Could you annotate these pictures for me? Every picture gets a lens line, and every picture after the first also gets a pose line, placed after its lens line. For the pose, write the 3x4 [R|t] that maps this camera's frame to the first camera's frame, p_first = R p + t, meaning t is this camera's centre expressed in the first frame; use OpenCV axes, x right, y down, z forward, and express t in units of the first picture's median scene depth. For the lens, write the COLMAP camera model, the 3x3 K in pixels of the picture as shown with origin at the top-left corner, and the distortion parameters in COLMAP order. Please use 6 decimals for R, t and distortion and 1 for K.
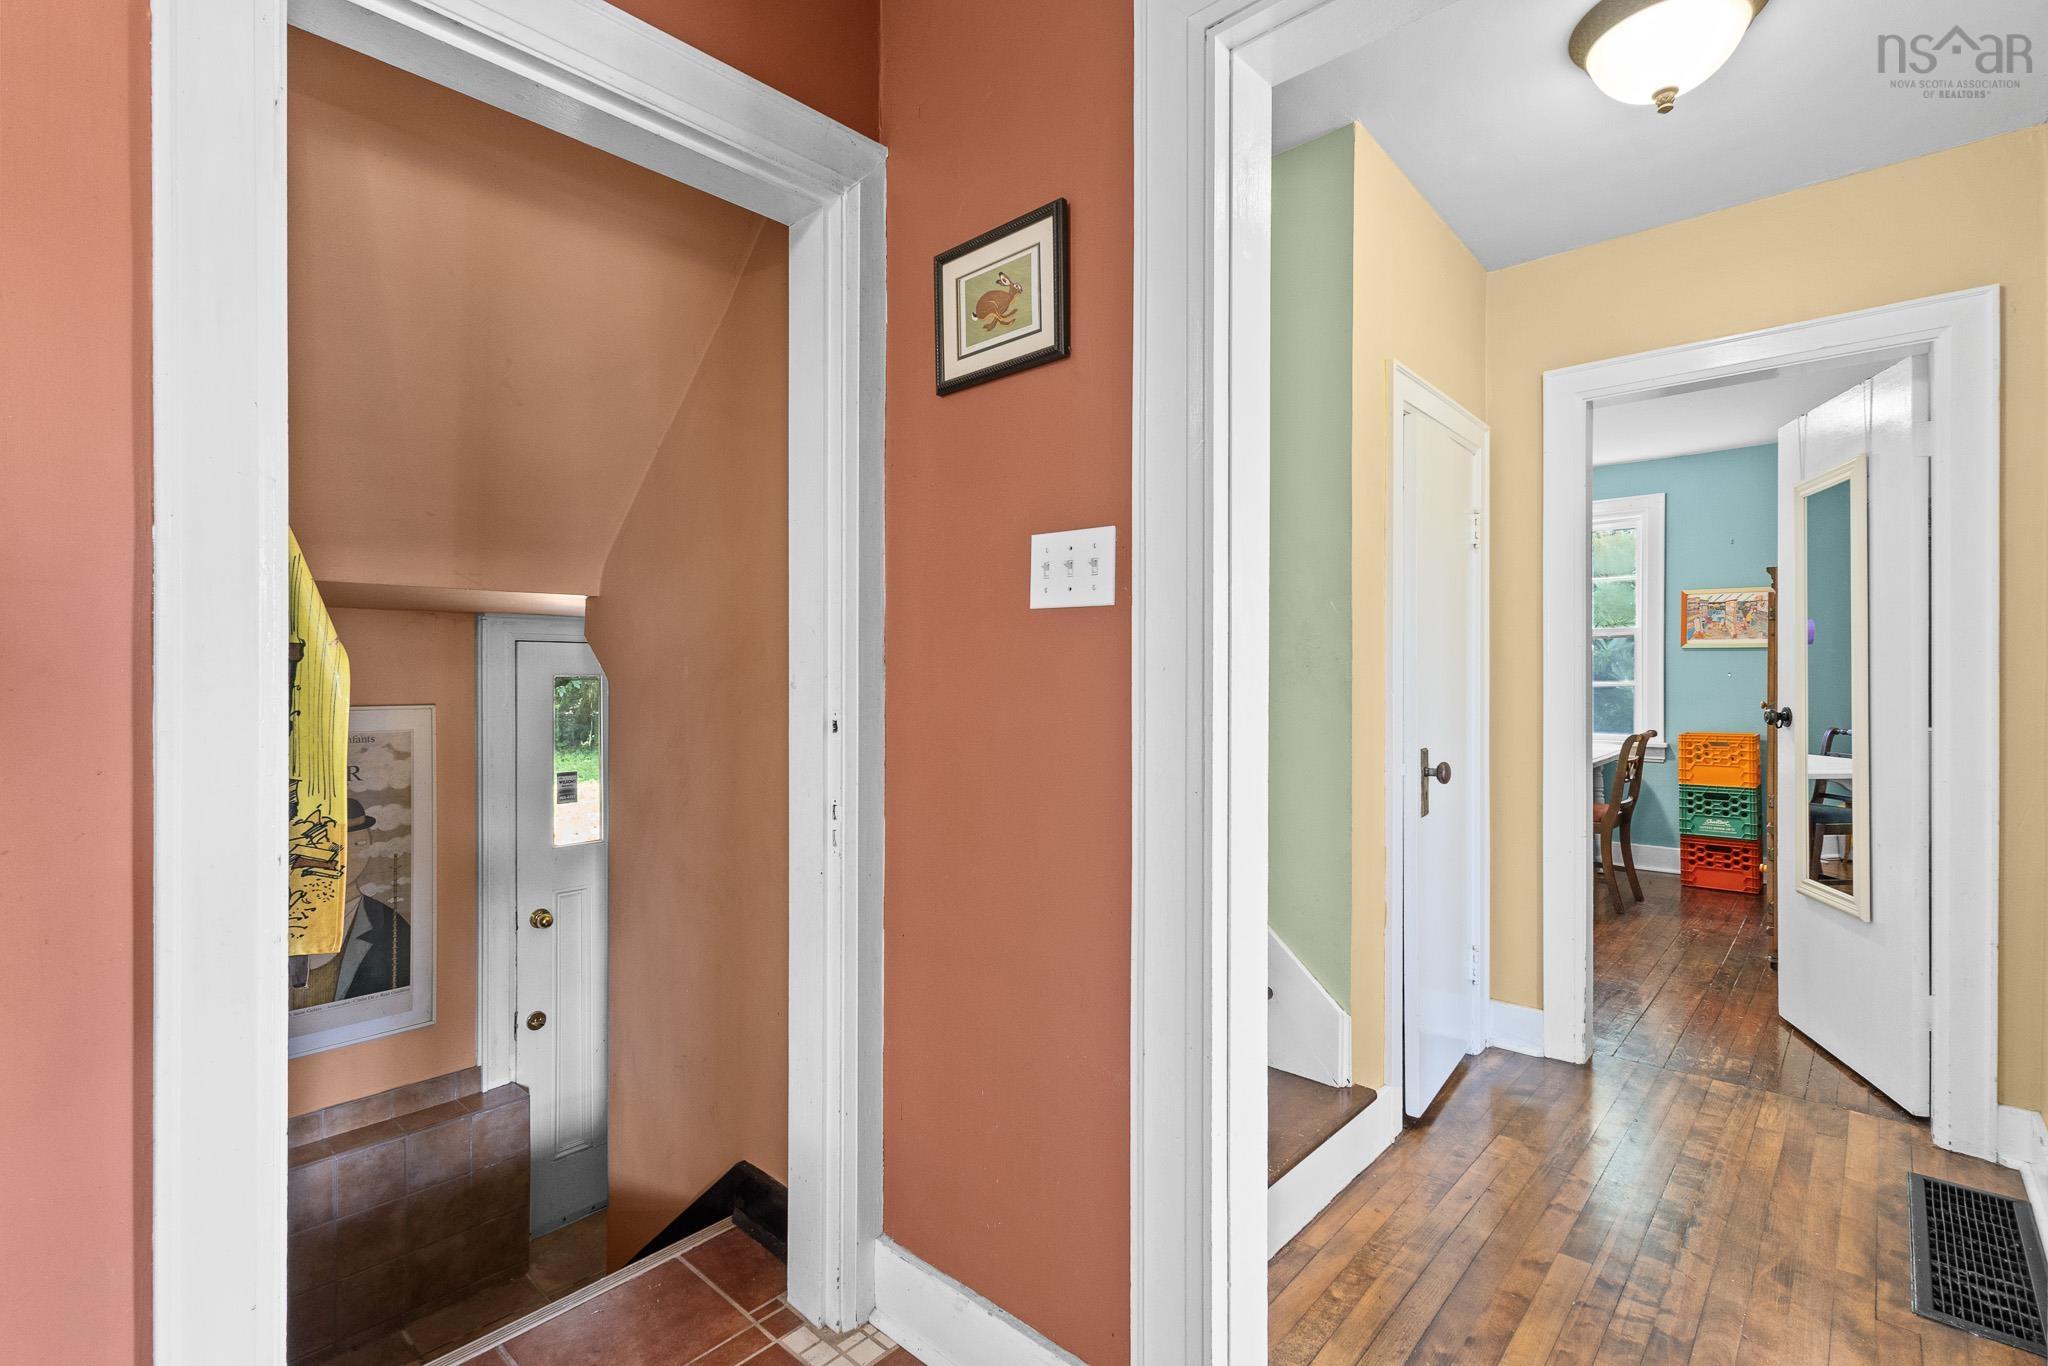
lens RADIAL K [[947.1, 0, 1014.1], [0, 947.1, 669.8], [0, 0, 1]] dist [0.014548, -0.005566]
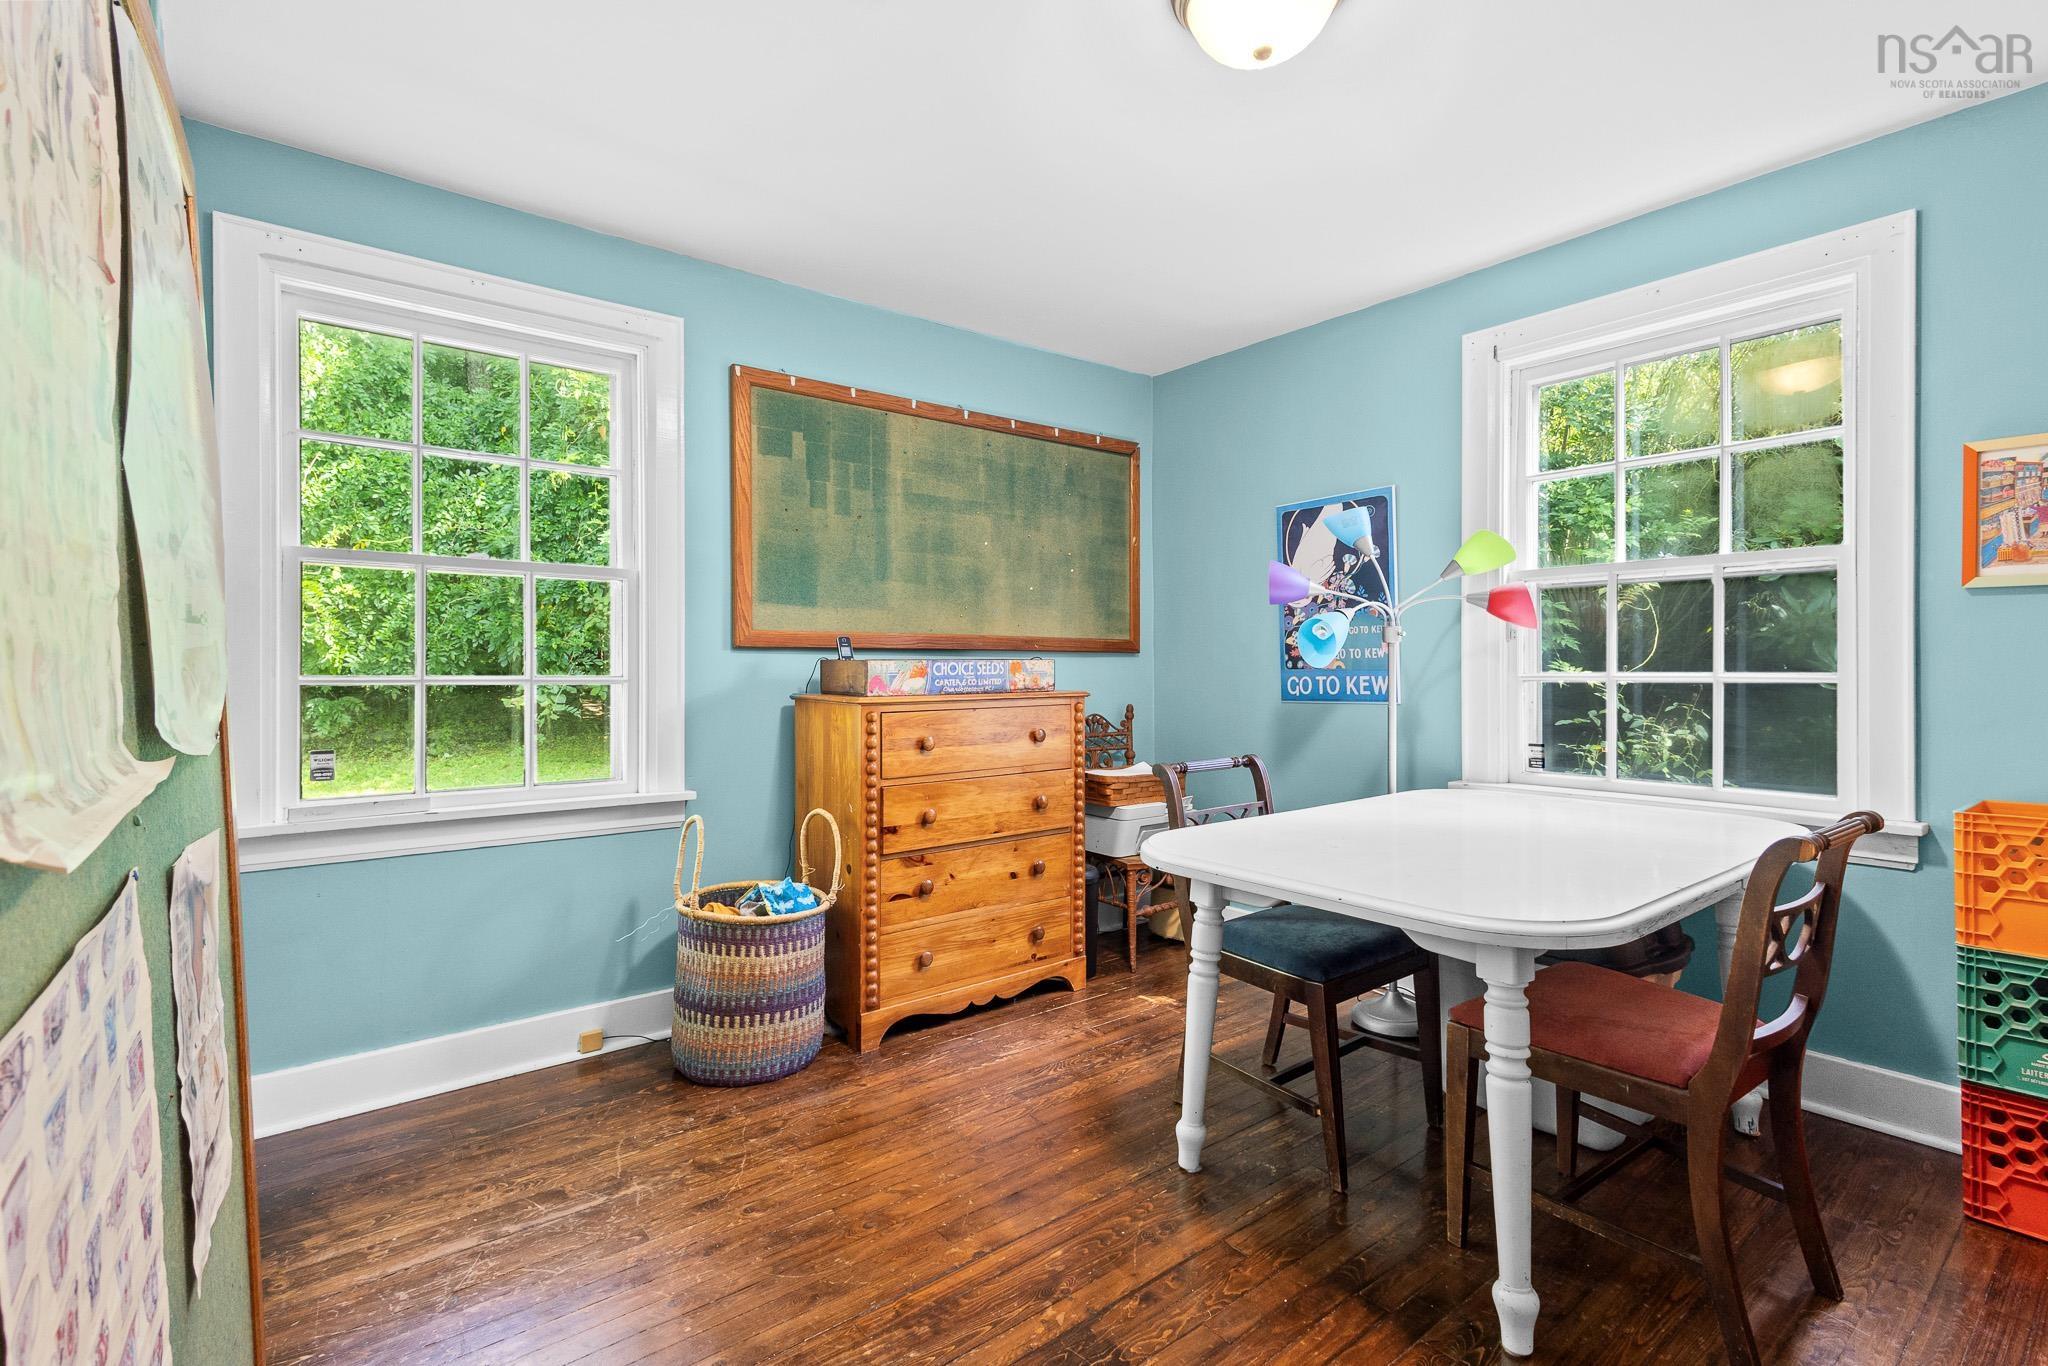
lens RADIAL K [[947.1, 0, 1029.8], [0, 947.1, 673.5], [0, 0, 1]] dist [0.014548, -0.005566]
pose [[0.987141, -0.004023, -0.159801, 0.385259], [0.005054, 0.999969, 0.006044, 0.009120], [0.159772, -0.006774, 0.987131, 0.552547]]
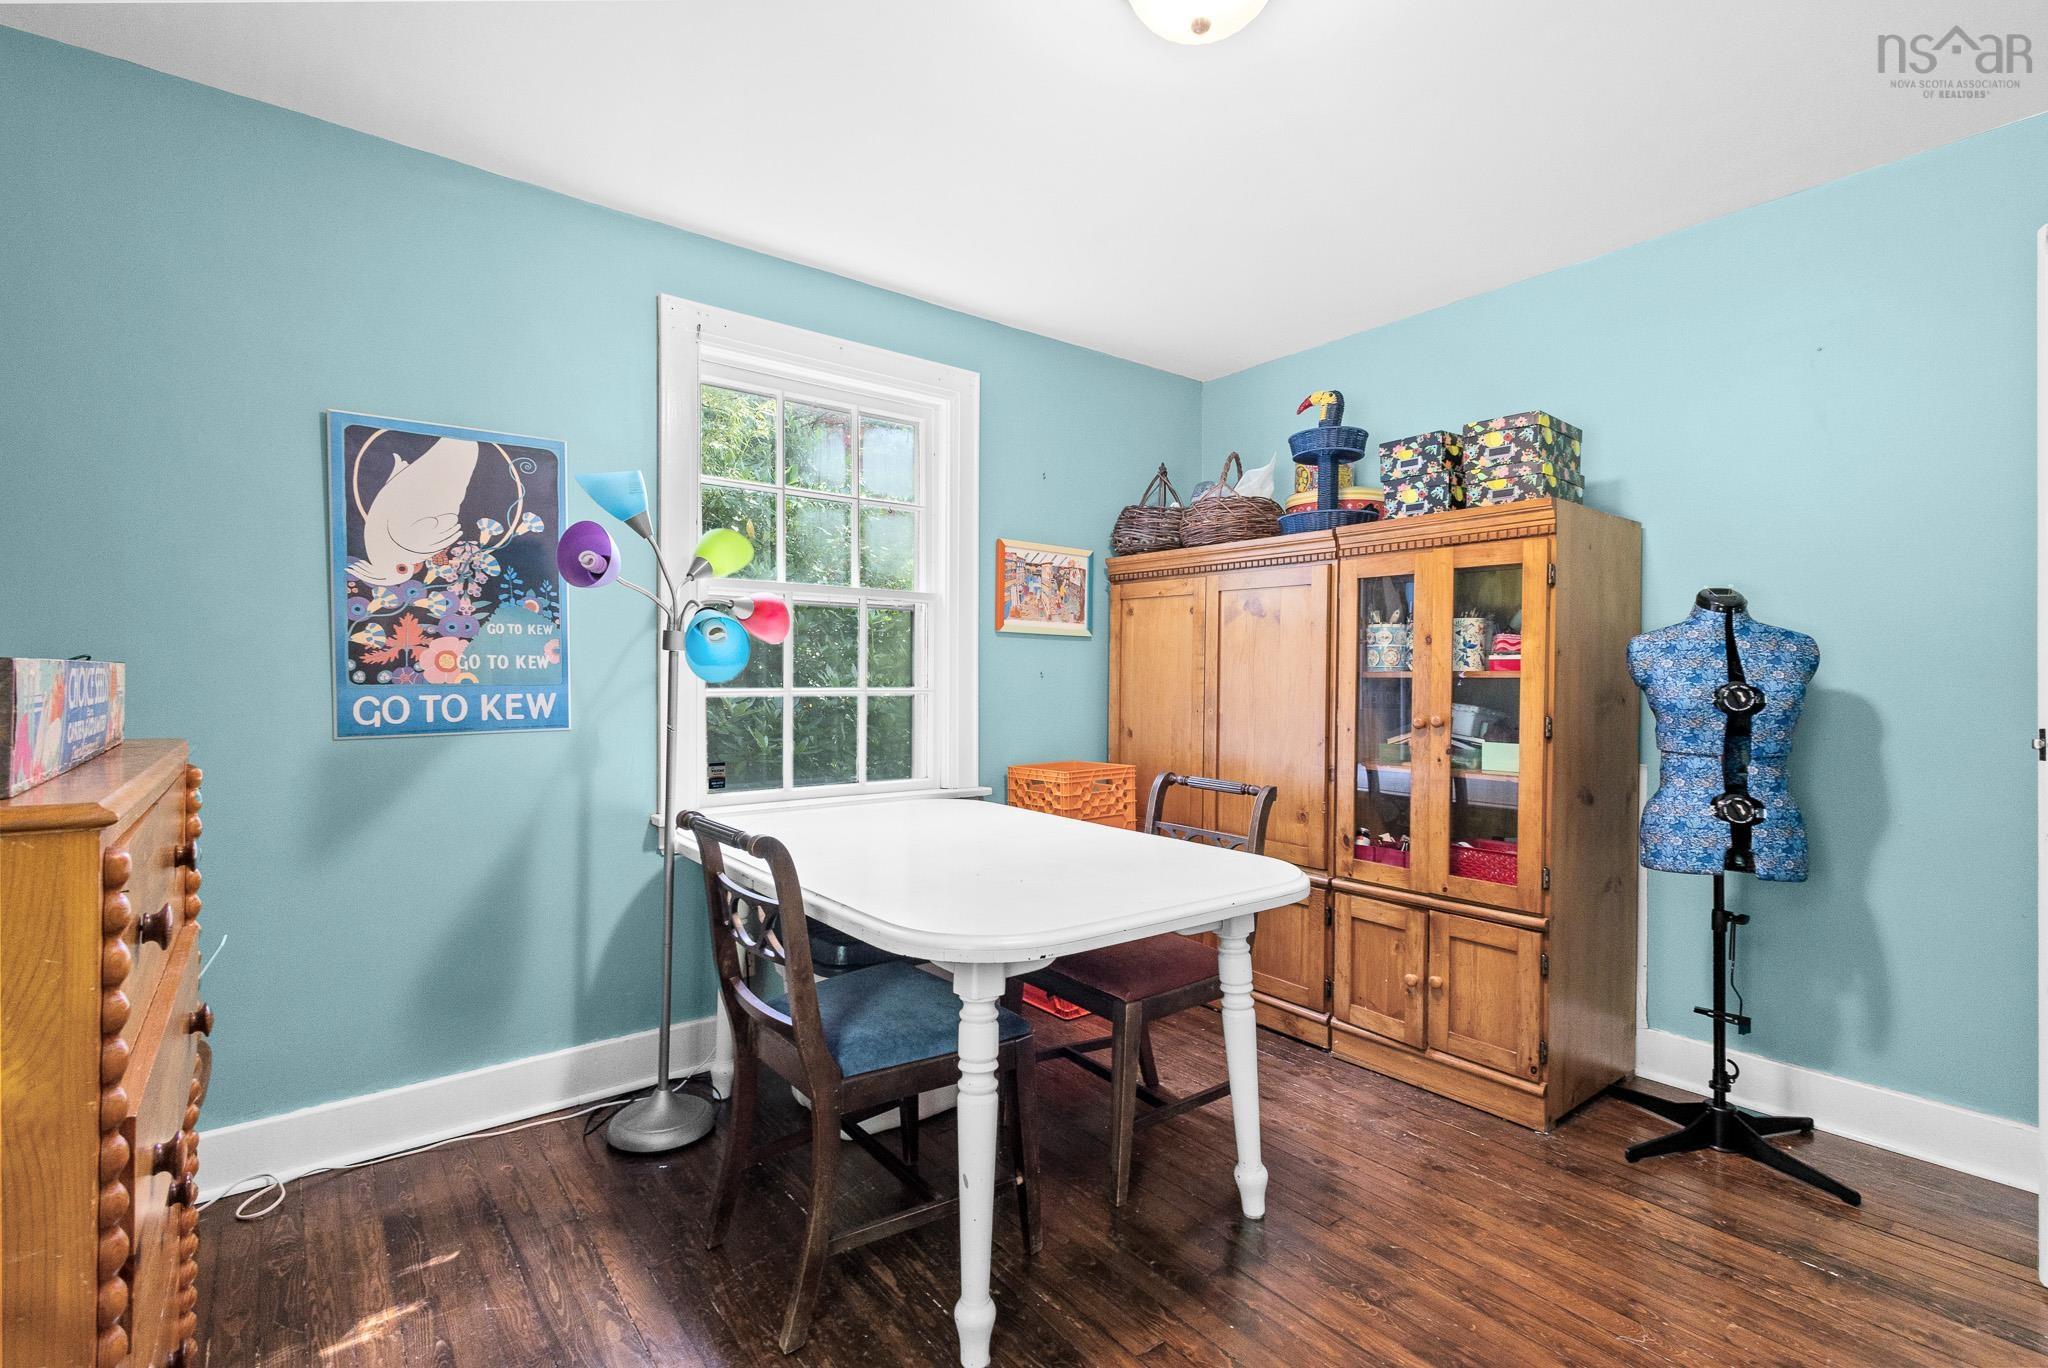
lens RADIAL K [[947.1, 0, 1016.3], [0, 947.1, 686.6], [0, 0, 1]] dist [0.014548, -0.005566]
pose [[0.174868, -0.004784, 0.984580, 0.095075], [0.001435, 0.999988, 0.004604, 0.010555], [-0.984591, 0.000608, 0.174873, 0.904548]]
